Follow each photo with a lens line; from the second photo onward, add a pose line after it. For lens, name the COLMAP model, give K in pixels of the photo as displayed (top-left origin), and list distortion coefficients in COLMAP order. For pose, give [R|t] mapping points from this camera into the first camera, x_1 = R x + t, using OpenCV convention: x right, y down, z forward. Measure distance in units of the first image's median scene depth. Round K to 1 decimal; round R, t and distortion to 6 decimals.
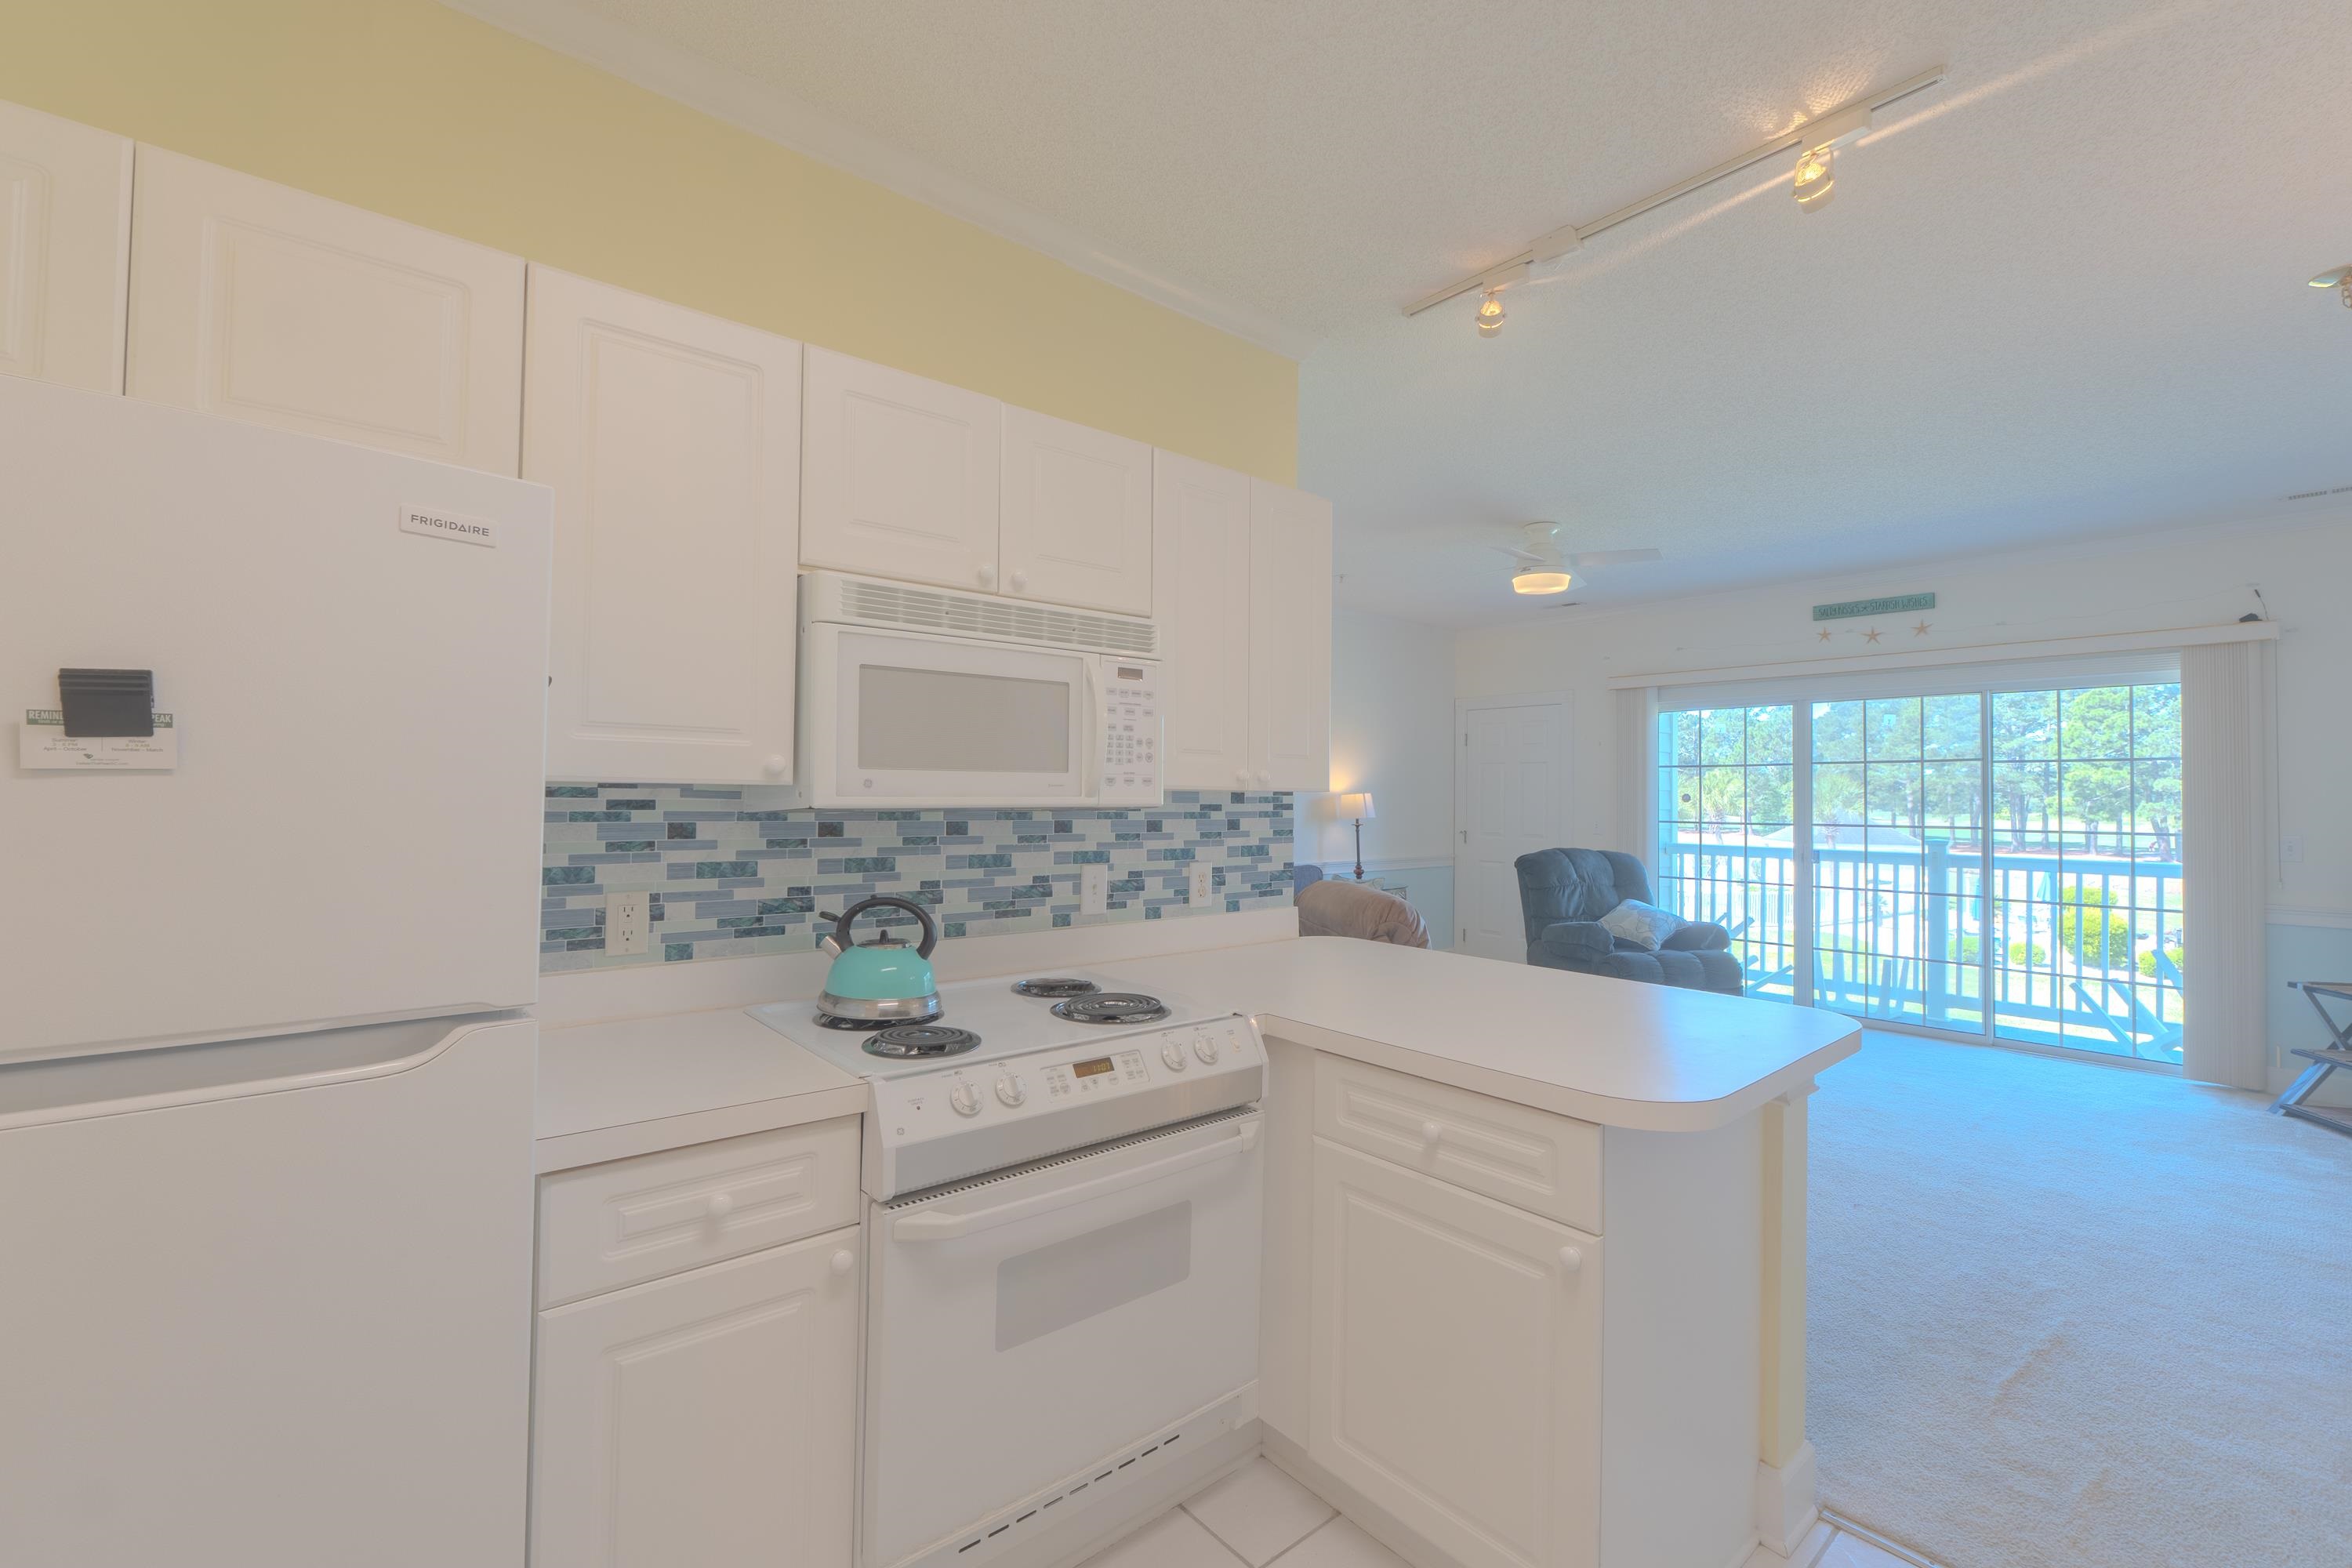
lens RADIAL K [[987.7, 0, 1164.0], [0, 987.7, 781.7], [0, 0, 1]] dist [-0.009333, 0.000540]
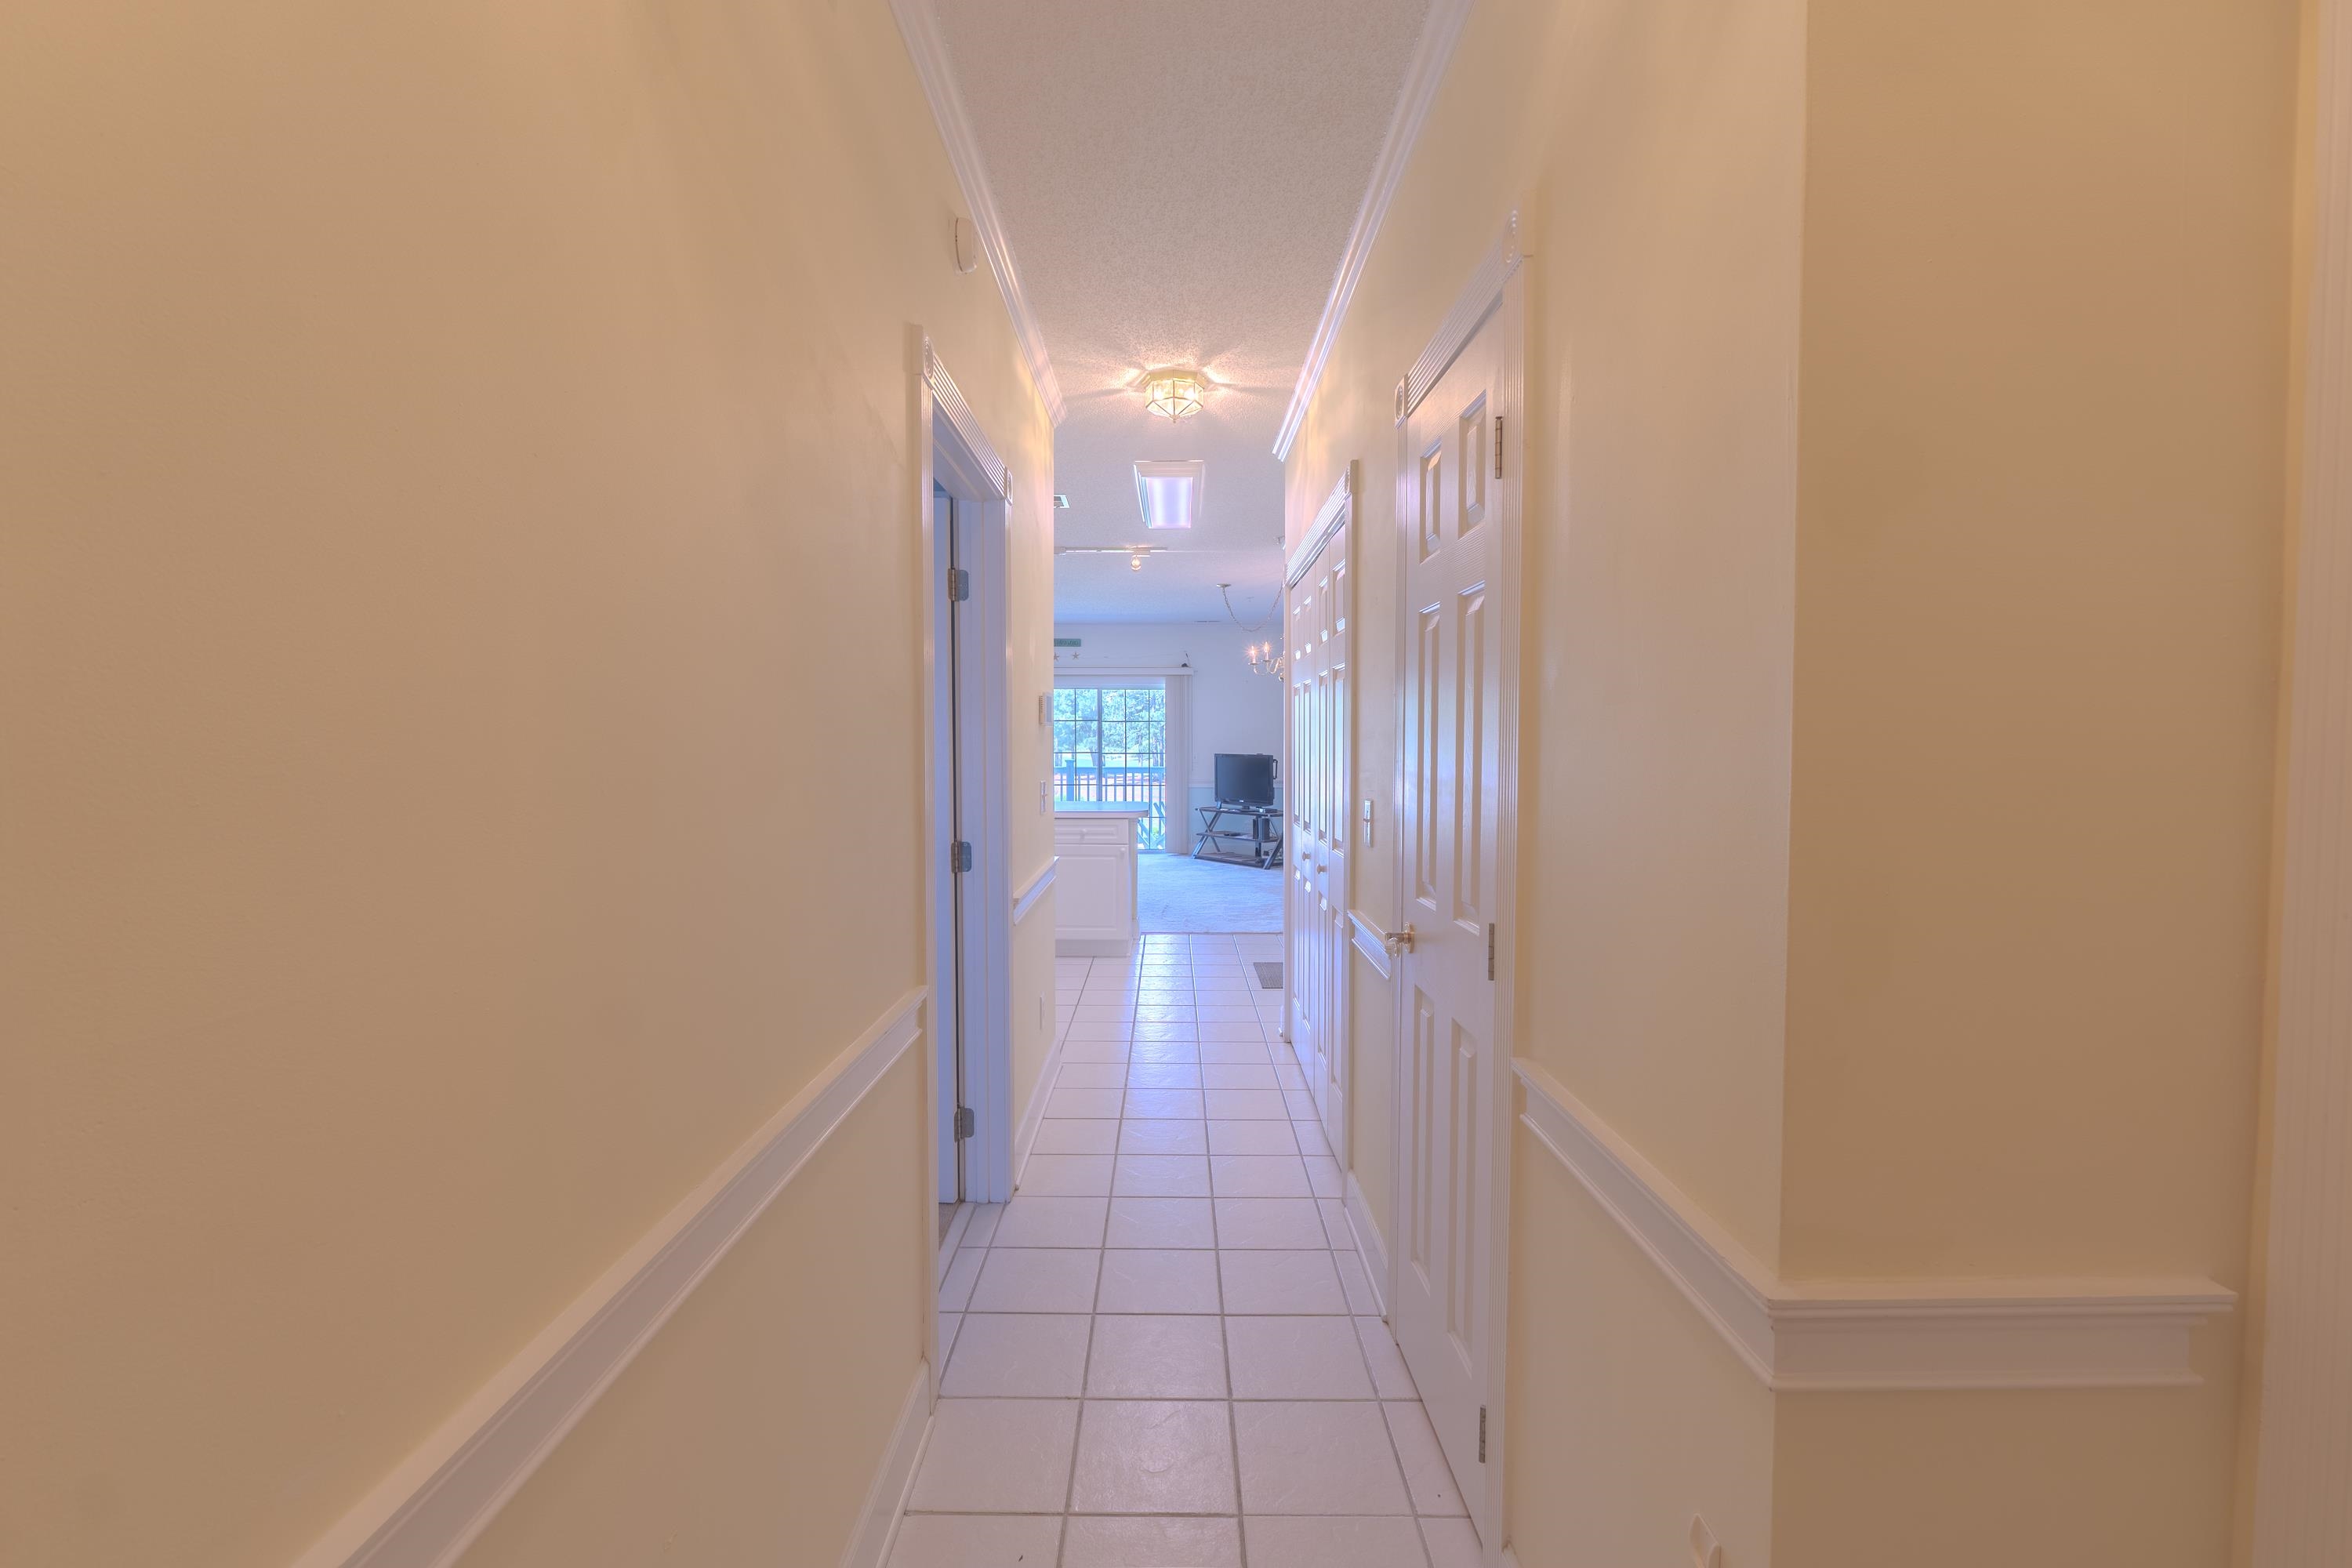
lens RADIAL K [[987.7, 0, 1189.6], [0, 987.7, 786.3], [0, 0, 1]] dist [-0.009333, 0.000540]
pose [[0.622949, -0.045758, 0.780923, -0.686864], [-0.007628, 0.997885, 0.064556, -0.017984], [-0.782225, -0.046172, 0.621282, -0.469872]]
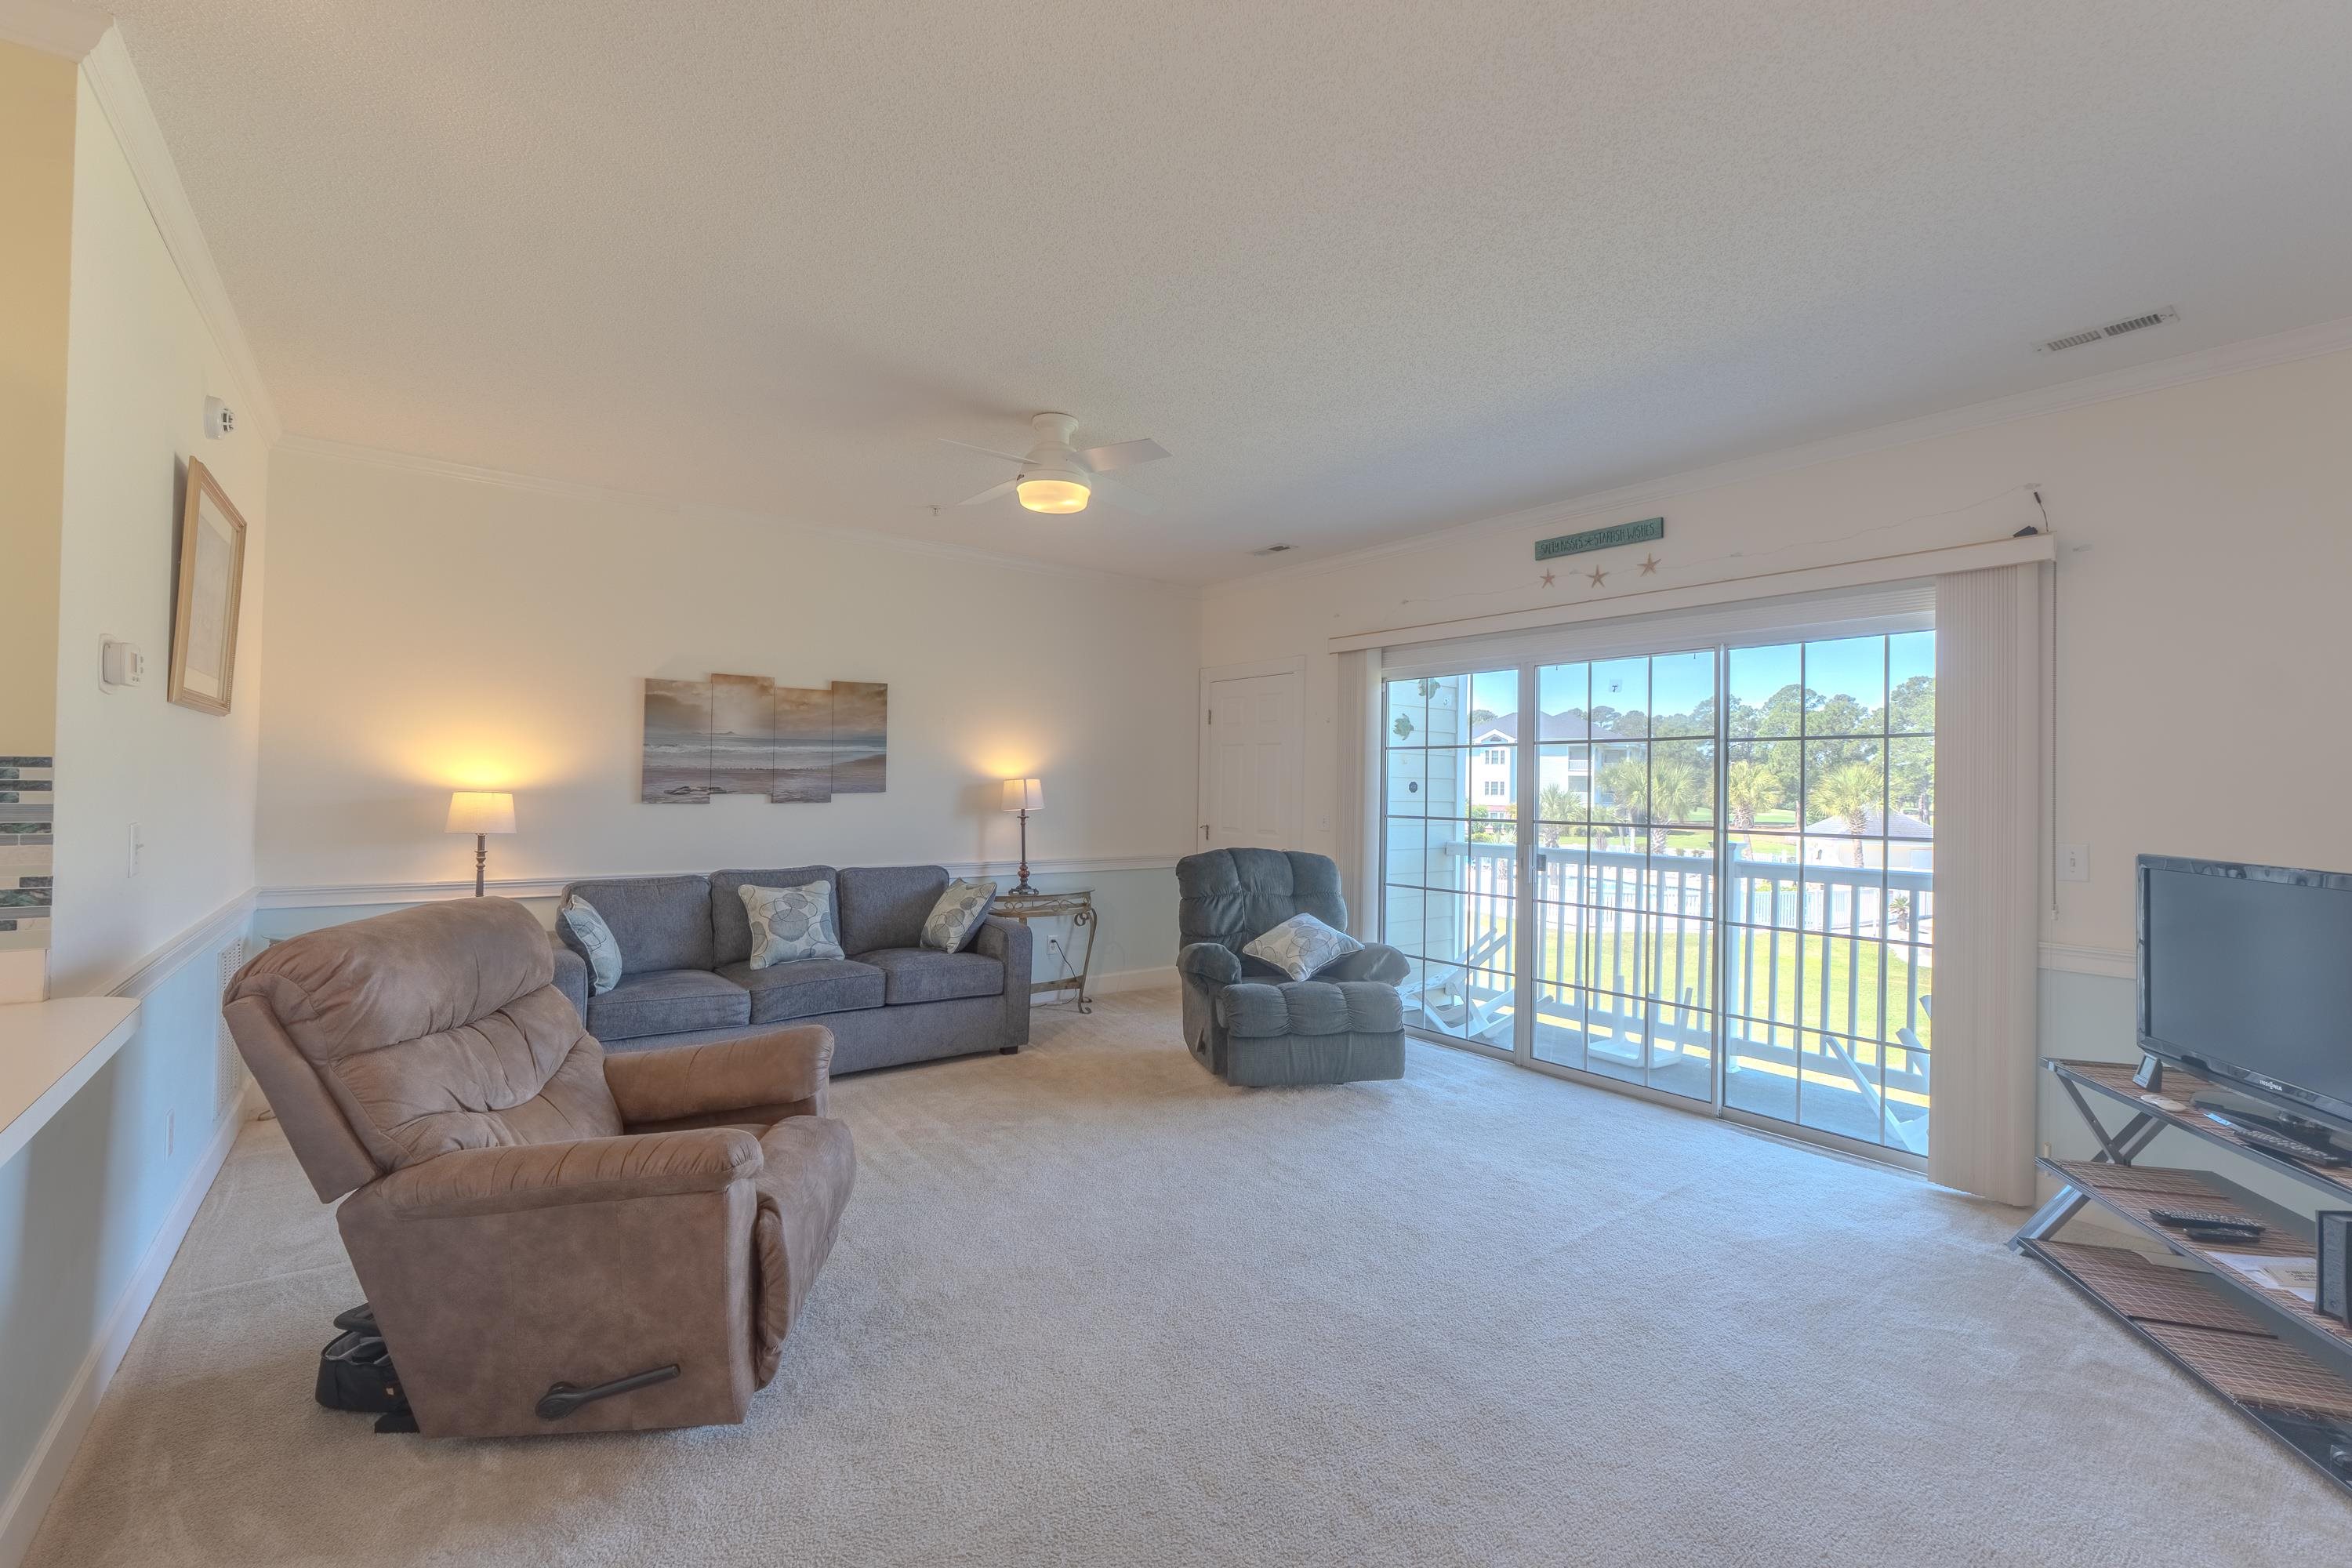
lens RADIAL K [[987.7, 0, 1180.4], [0, 987.7, 781.8], [0, 0, 1]] dist [-0.009333, 0.000540]
pose [[0.998548, 0.010302, -0.052875, 0.438184], [-0.010110, 0.999941, 0.003885, 0.011731], [0.052912, -0.003345, 0.998594, 0.213073]]
